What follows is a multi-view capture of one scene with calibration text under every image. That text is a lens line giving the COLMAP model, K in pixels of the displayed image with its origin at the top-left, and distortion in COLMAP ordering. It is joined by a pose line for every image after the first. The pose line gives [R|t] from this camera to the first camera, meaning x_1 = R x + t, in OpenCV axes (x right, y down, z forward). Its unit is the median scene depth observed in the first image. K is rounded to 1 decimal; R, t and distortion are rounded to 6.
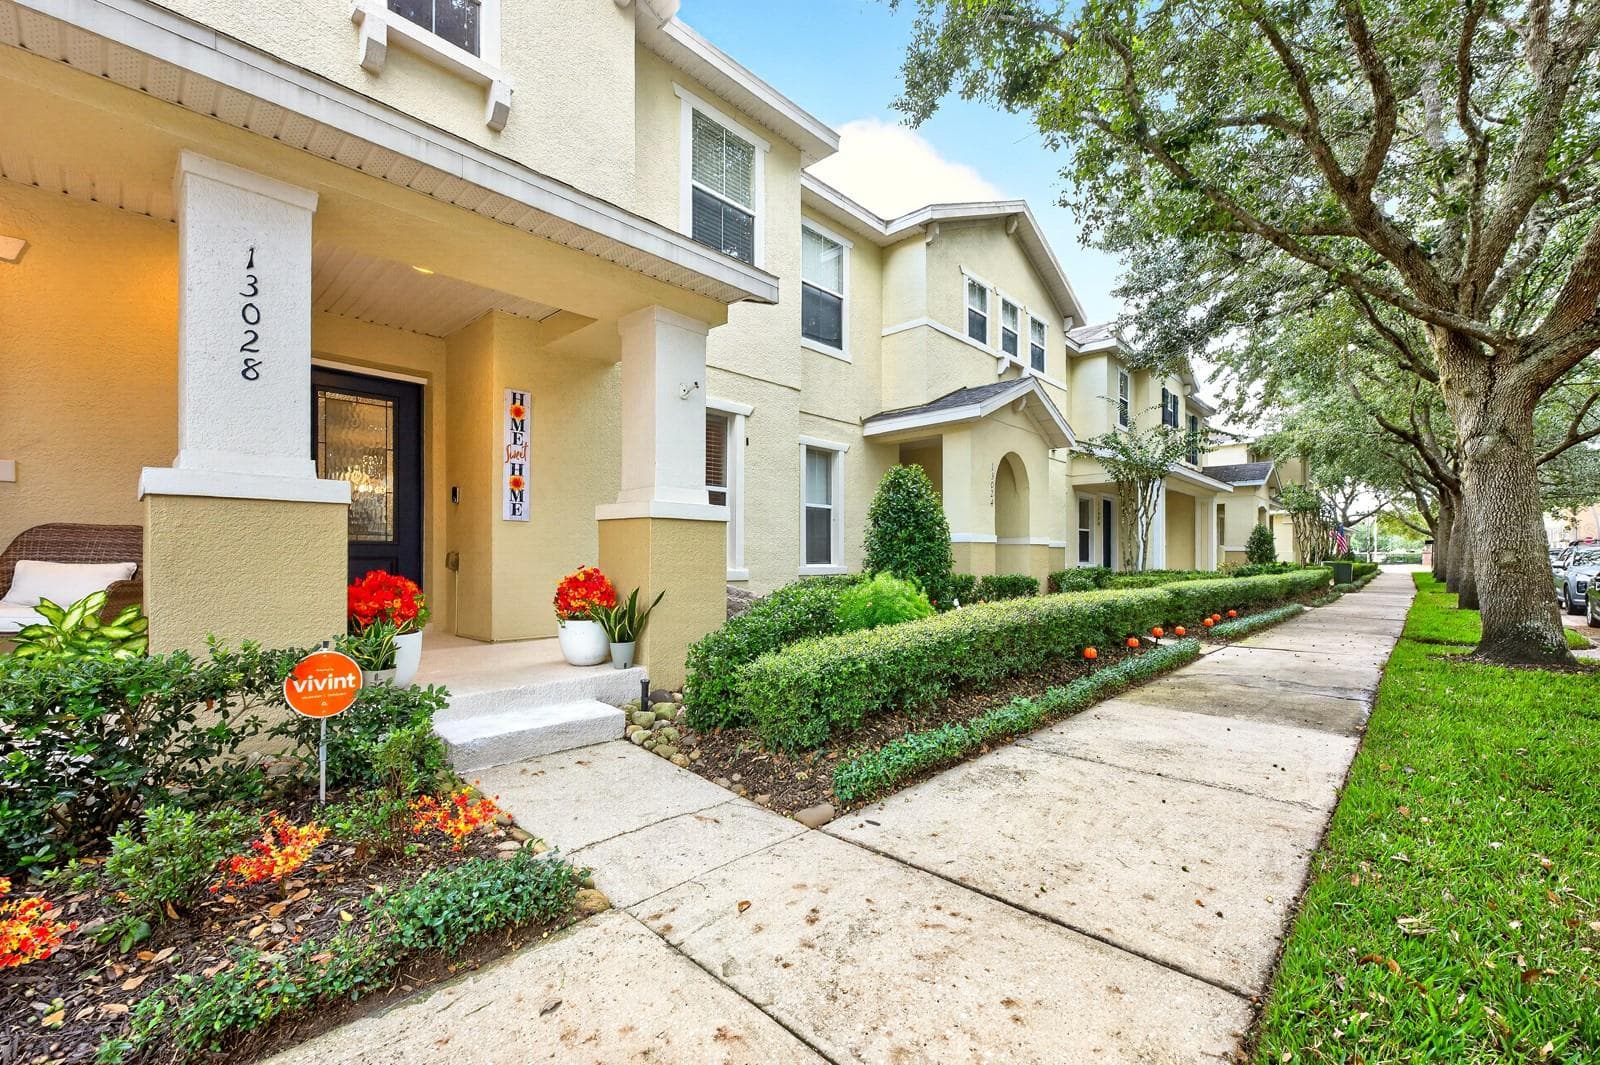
lens RADIAL K [[648.0, 0, 793.1], [0, 648.0, 560.8], [0, 0, 1]] dist [-0.000690, 0.000438]
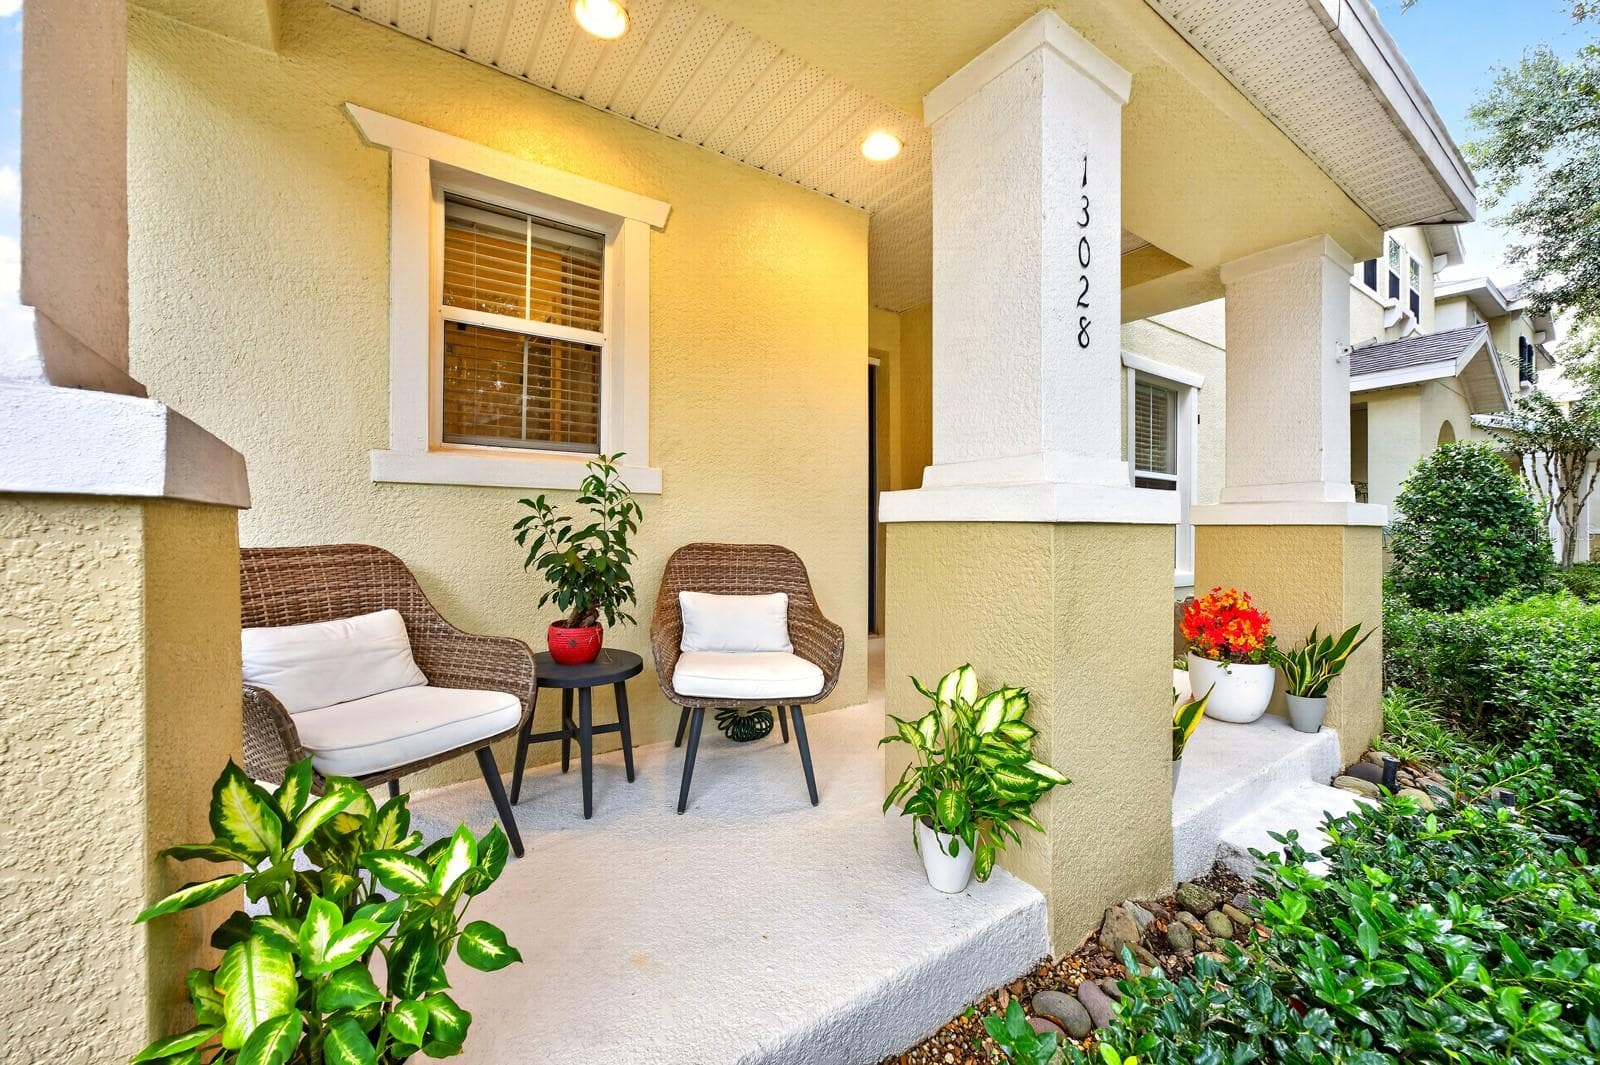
lens RADIAL K [[618.5, 0, 782.8], [0, 618.5, 532.0], [0, 0, 1]] dist [-0.000333, 0.000120]
pose [[0.980336, -0.000886, -0.197331, -0.561921], [-0.000485, 0.999976, -0.006899, -0.043195], [0.197333, 0.006859, 0.980313, 0.161426]]
